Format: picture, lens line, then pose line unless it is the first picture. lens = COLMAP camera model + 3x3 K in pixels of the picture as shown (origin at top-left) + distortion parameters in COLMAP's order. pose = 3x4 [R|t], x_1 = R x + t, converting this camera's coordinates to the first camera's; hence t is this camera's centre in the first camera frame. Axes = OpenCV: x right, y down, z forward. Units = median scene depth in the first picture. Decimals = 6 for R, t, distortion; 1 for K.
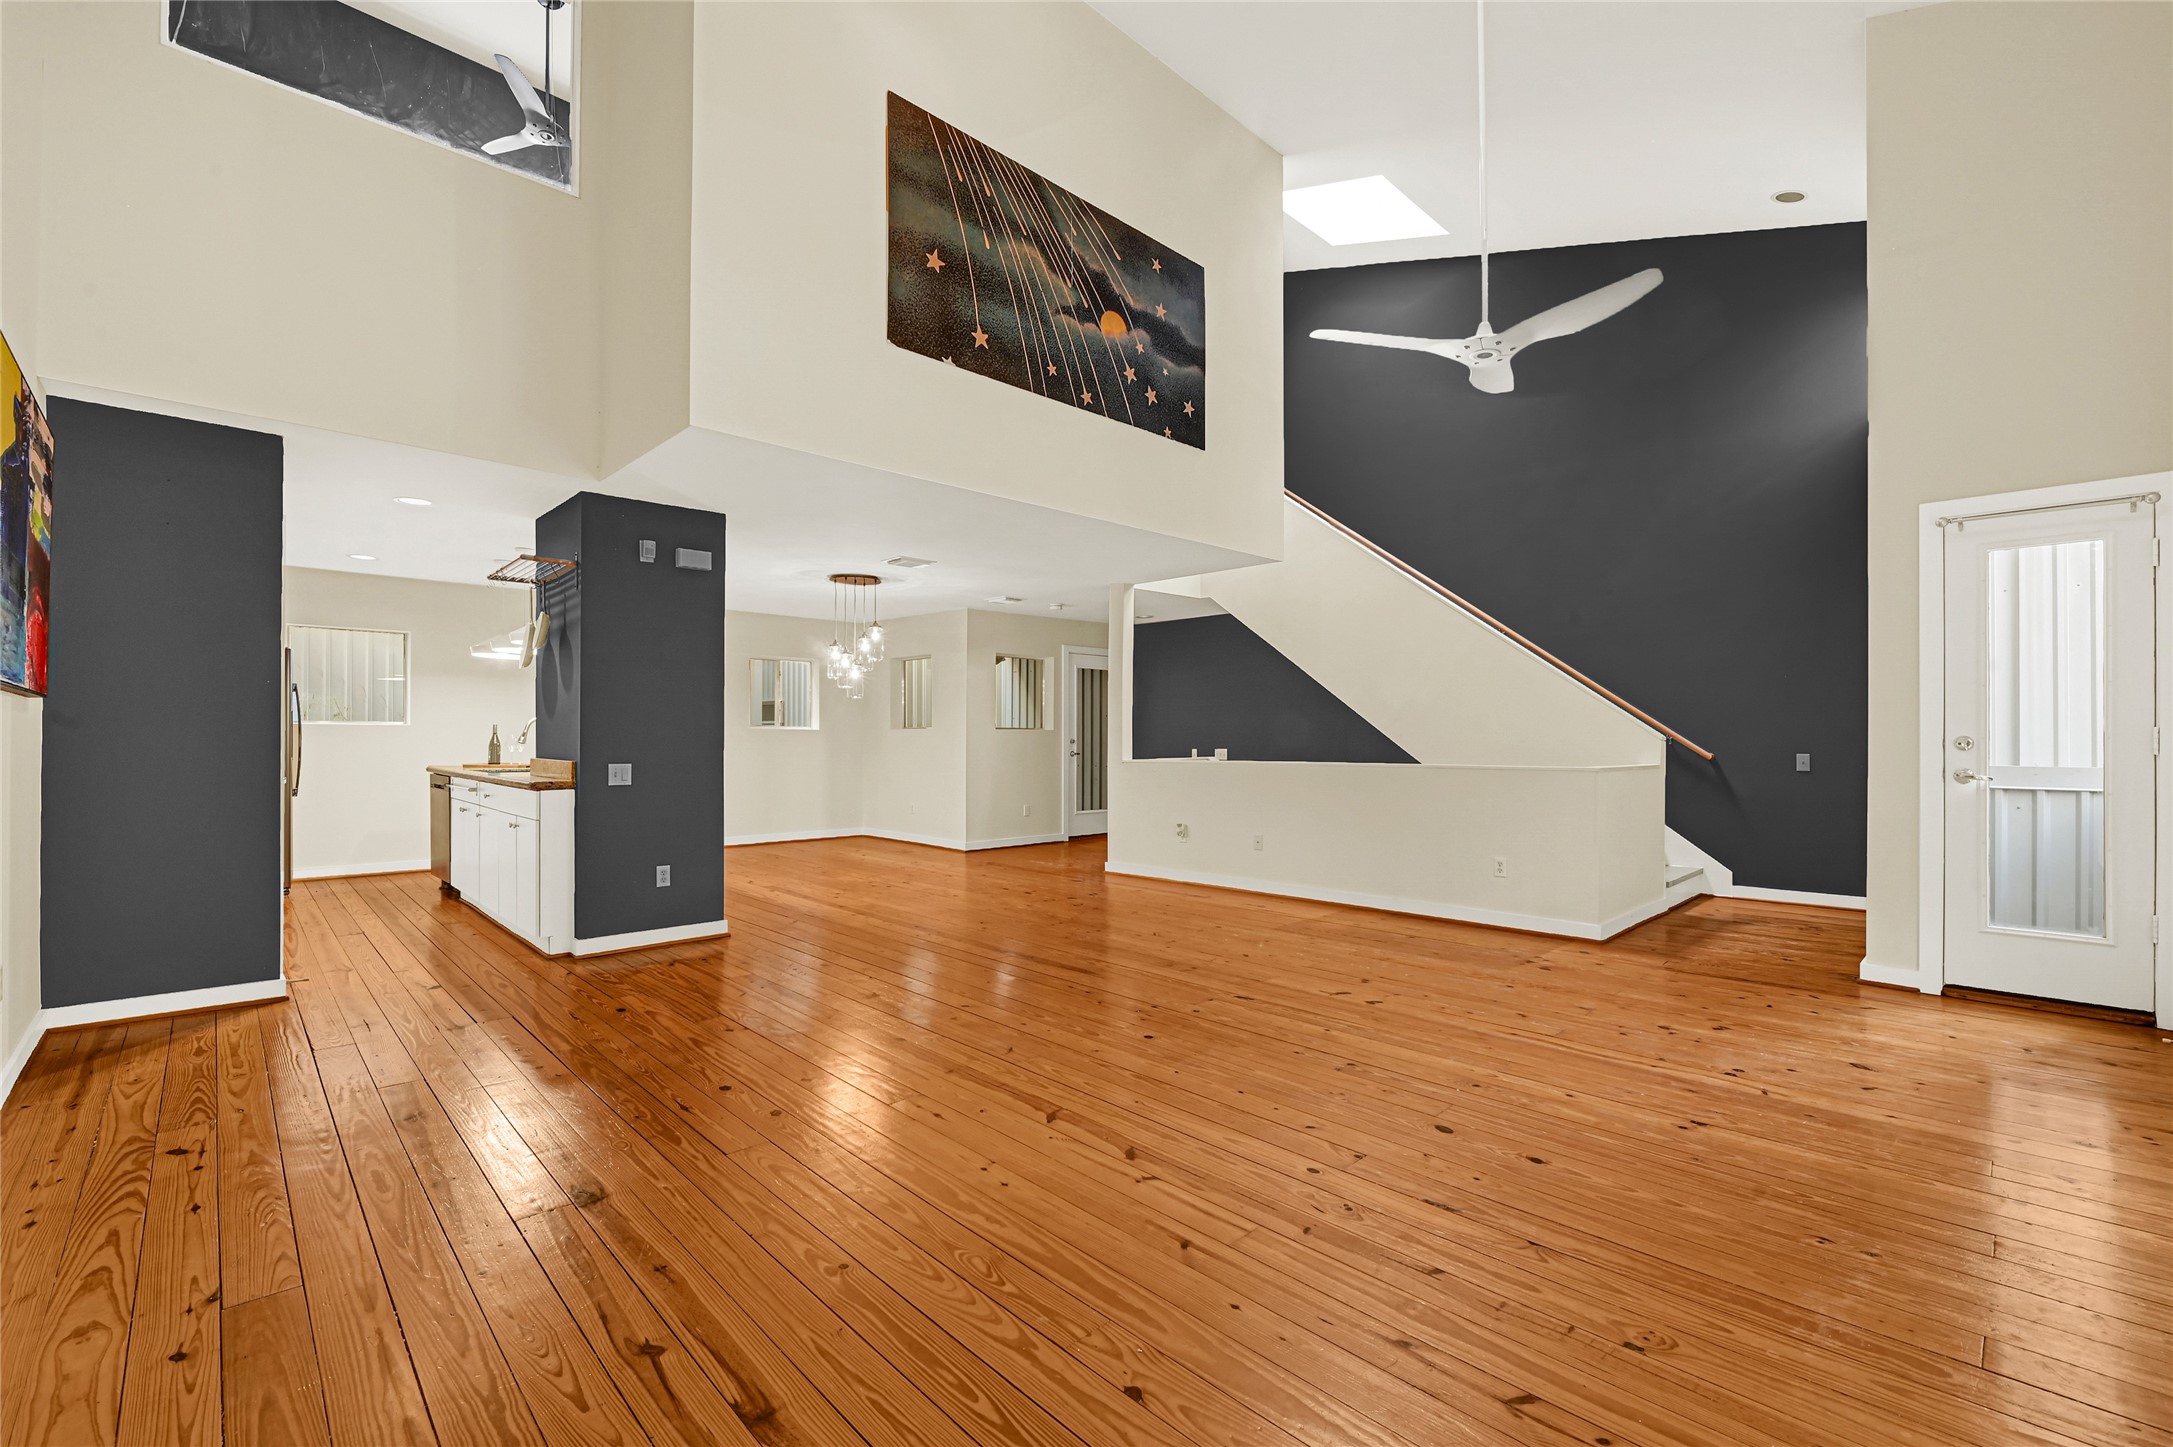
lens RADIAL K [[912.5, 0, 1081.0], [0, 912.5, 731.5], [0, 0, 1]] dist [-0.007355, -0.000391]
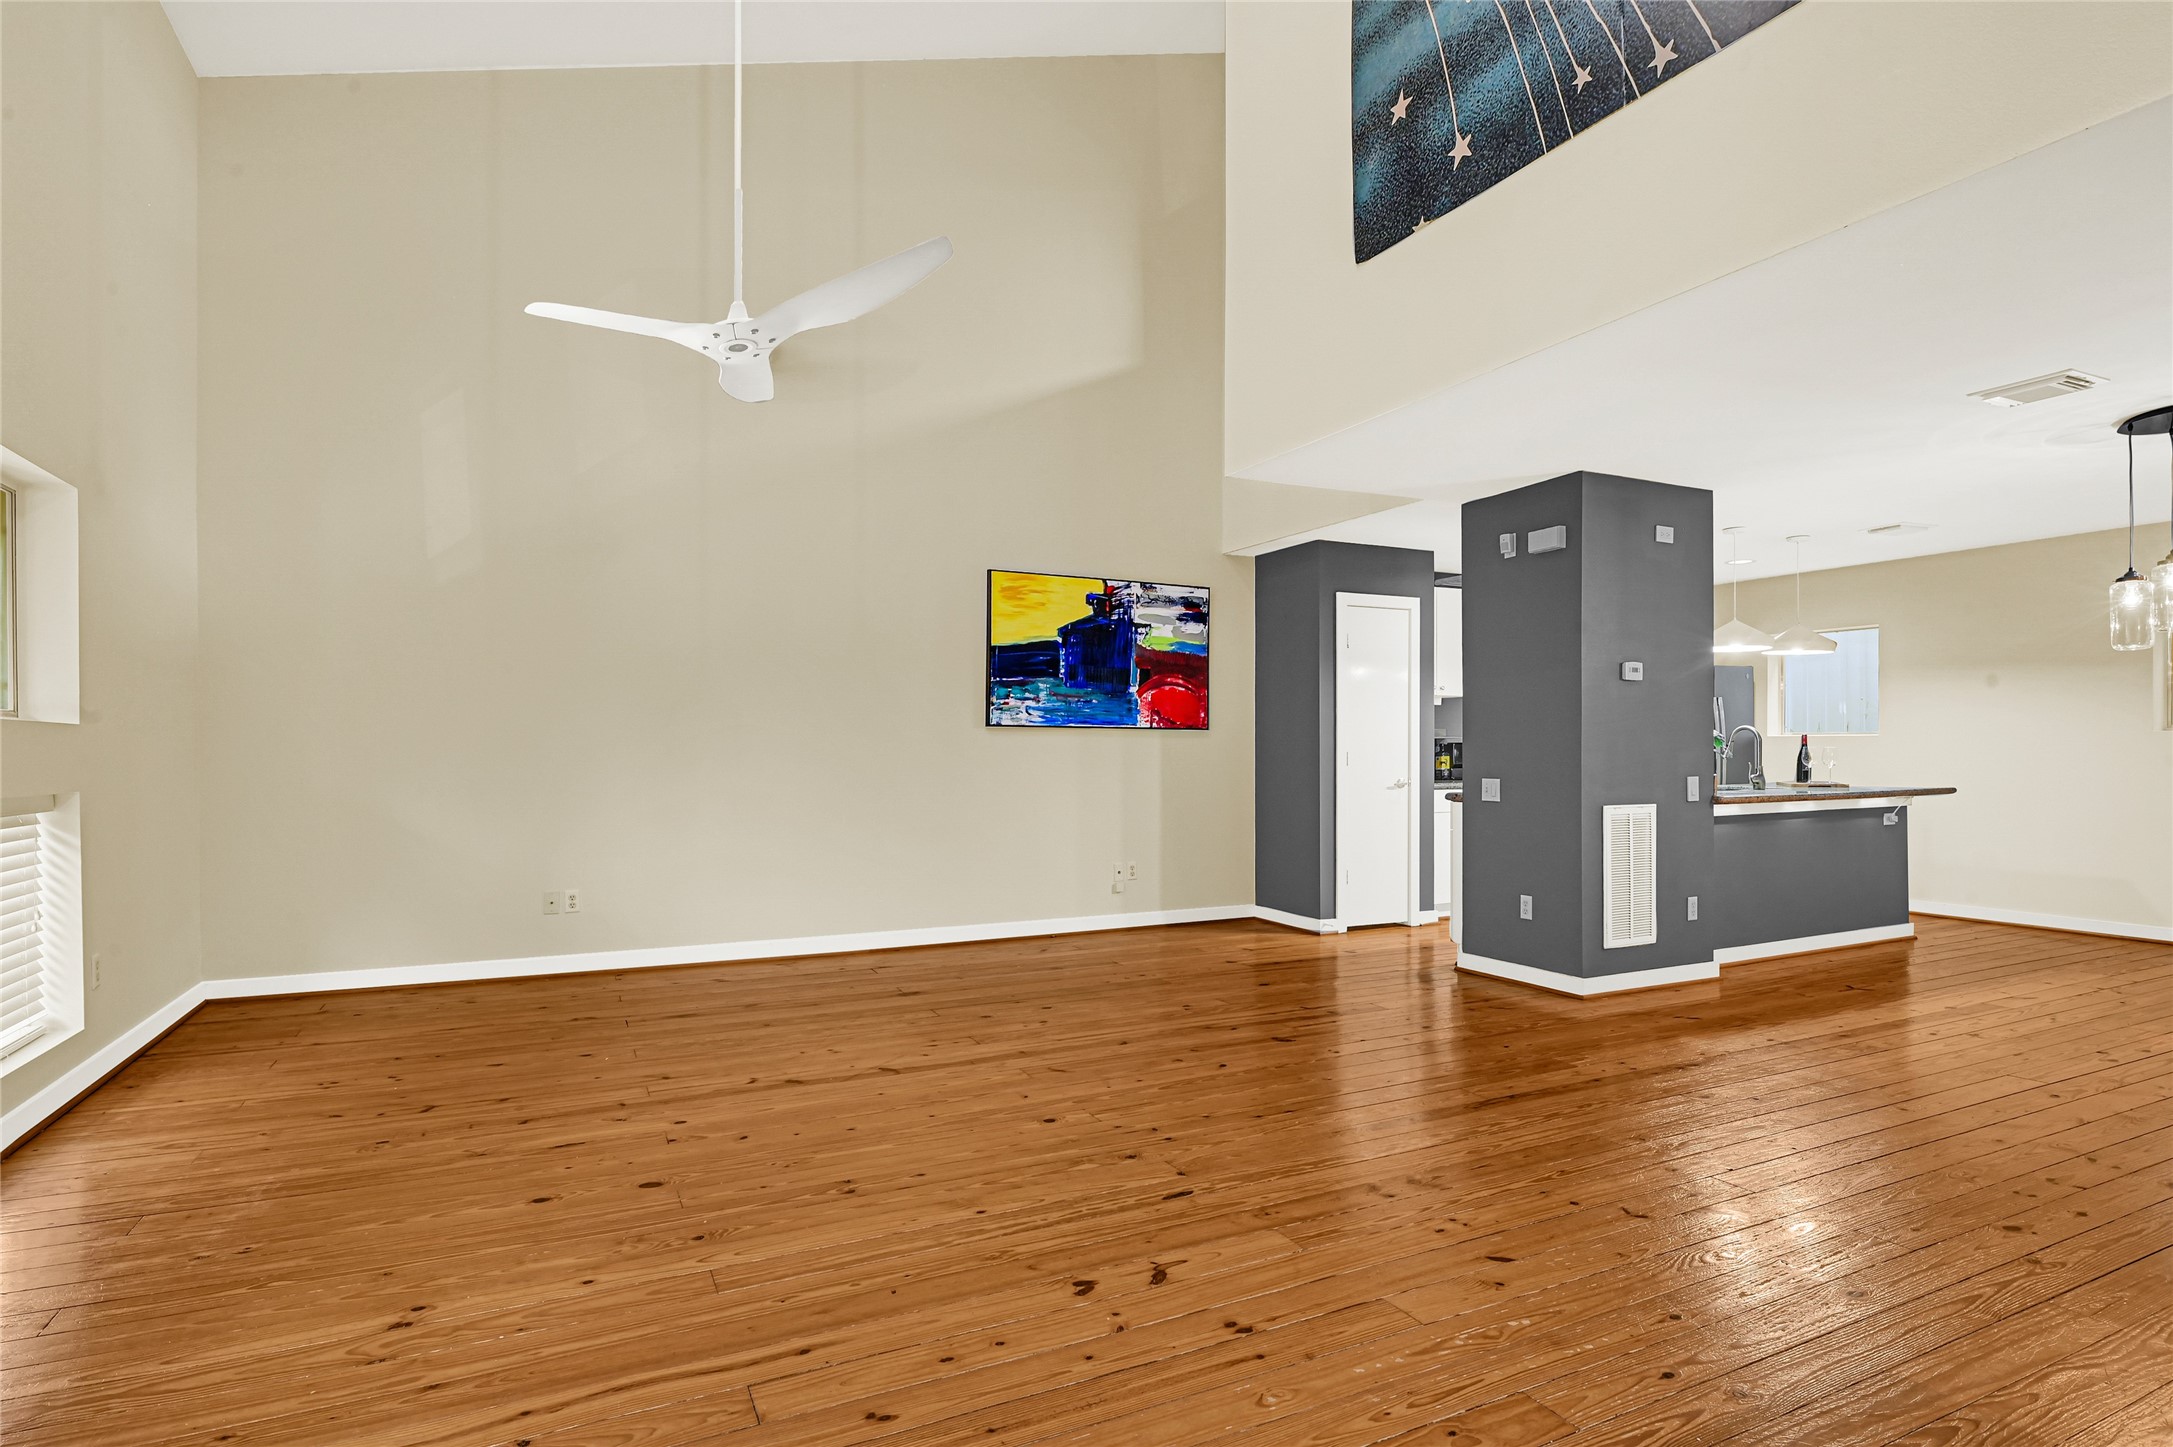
lens RADIAL K [[1110.1, 0, 1090.9], [0, 1110.1, 747.0], [0, 0, 1]] dist [-0.005984, 0.001400]
pose [[-0.297610, -0.003610, -0.954681, 0.754834], [0.008437, 0.999944, -0.006411, 0.007316], [0.954650, -0.009963, -0.297562, 0.999143]]
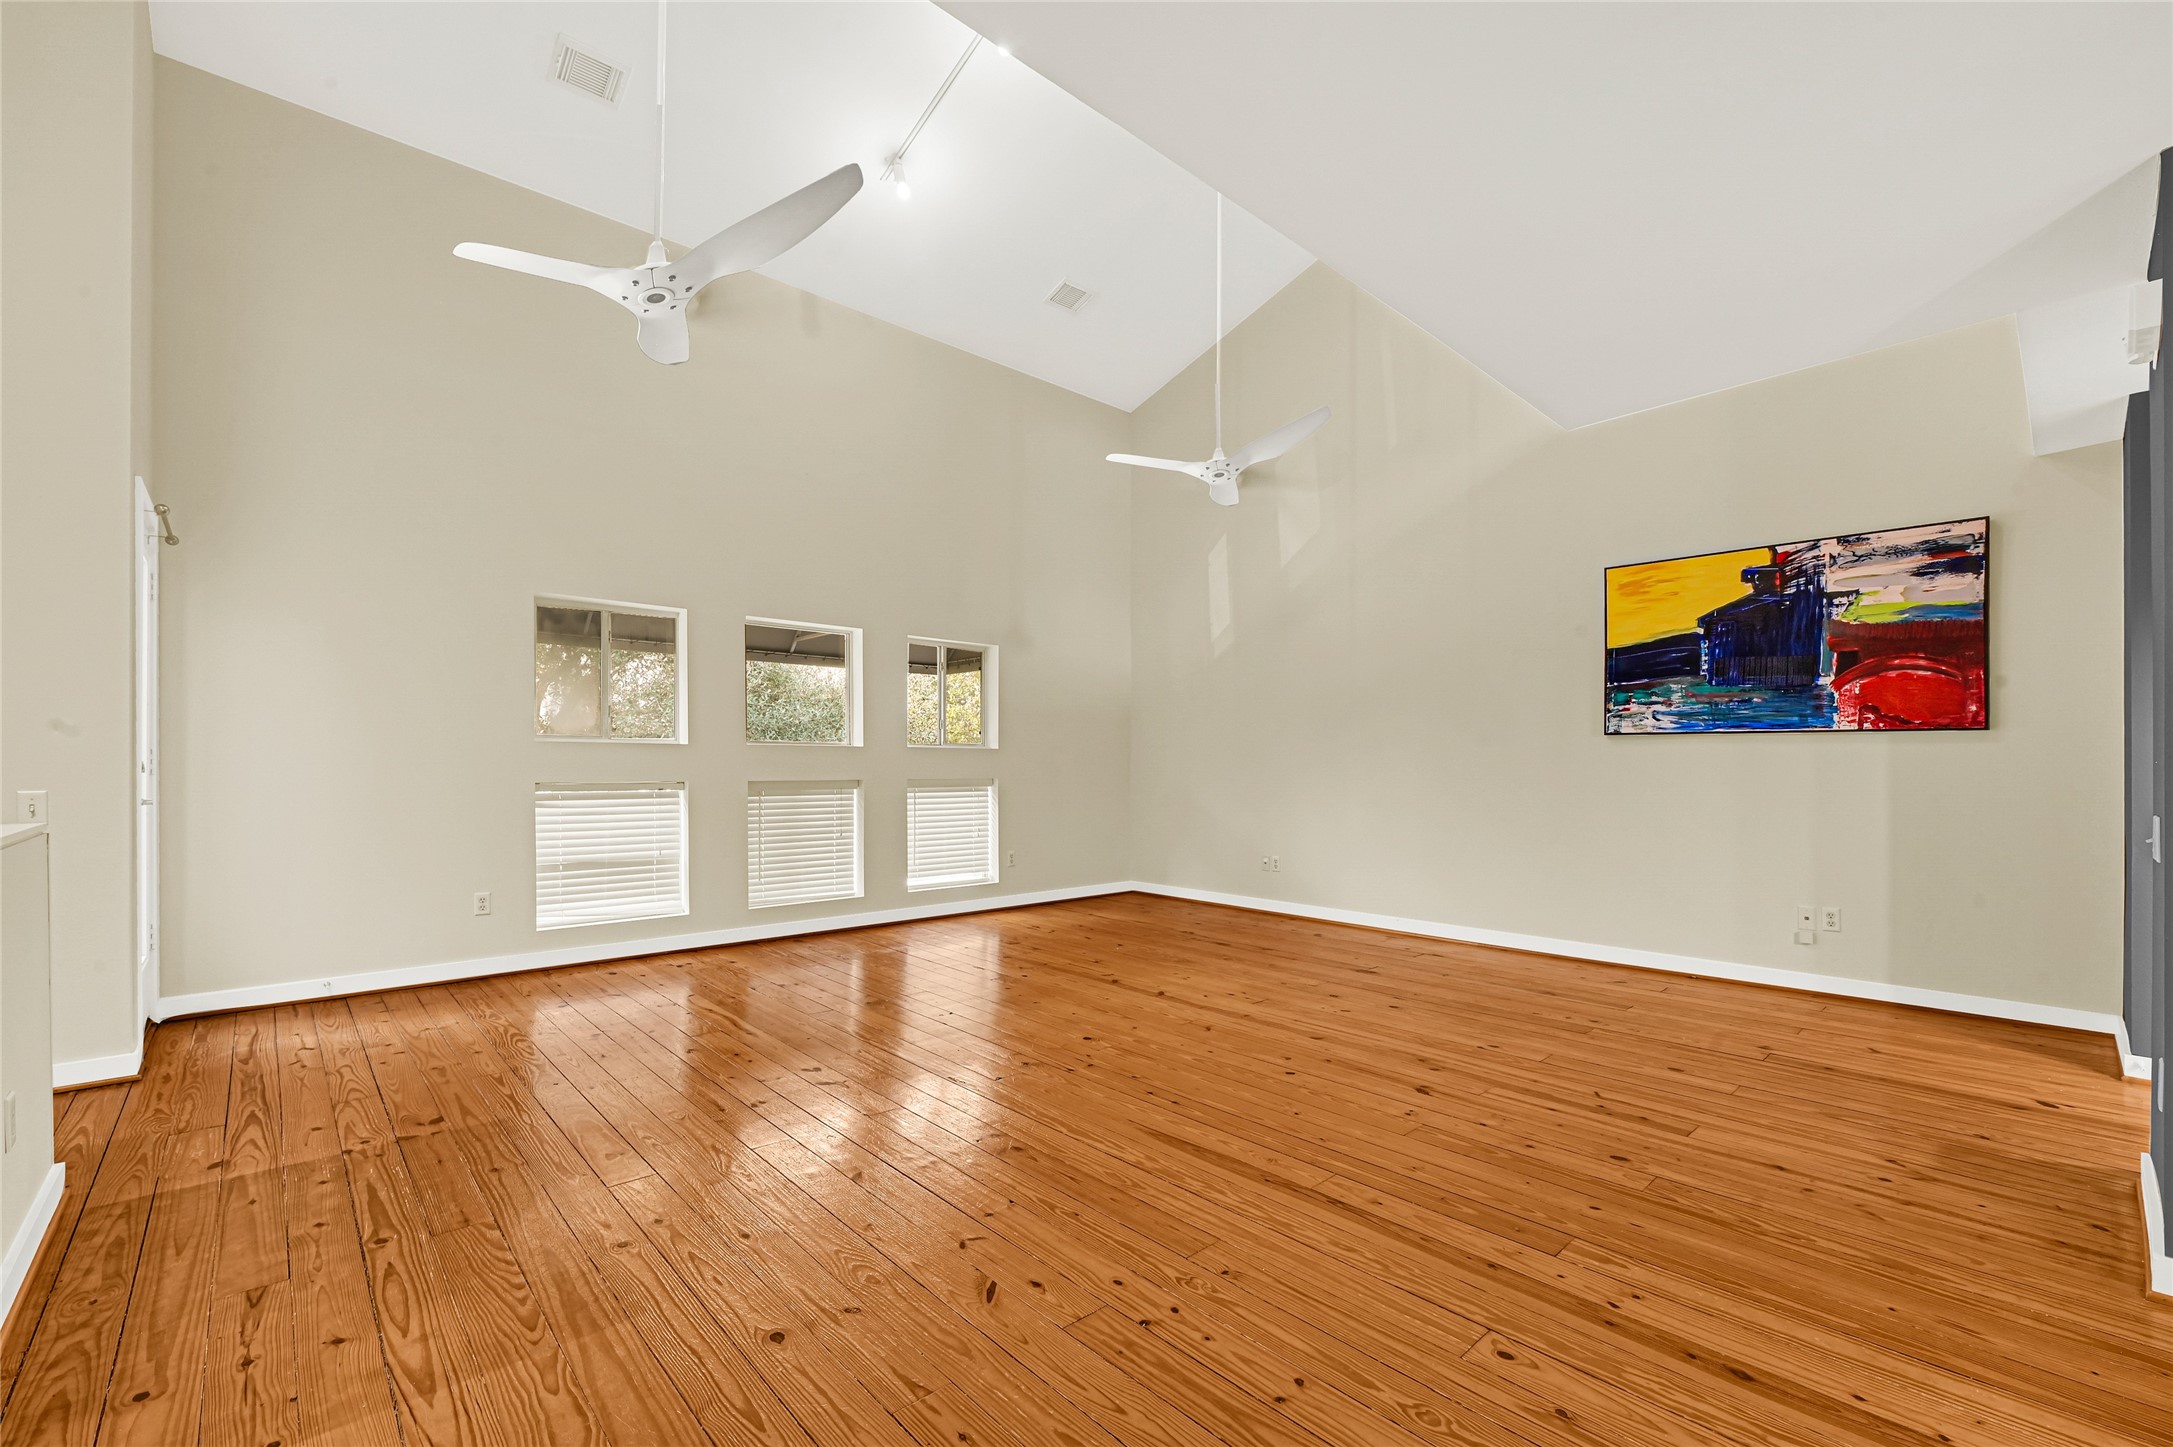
lens RADIAL K [[912.5, 0, 1087.4], [0, 912.5, 757.0], [0, 0, 1]] dist [-0.007355, -0.000391]
pose [[-0.999766, -0.002612, 0.021493, 0.038964], [-0.002922, 0.999892, -0.014405, 0.014639], [-0.021453, -0.014464, -0.999665, 1.558661]]
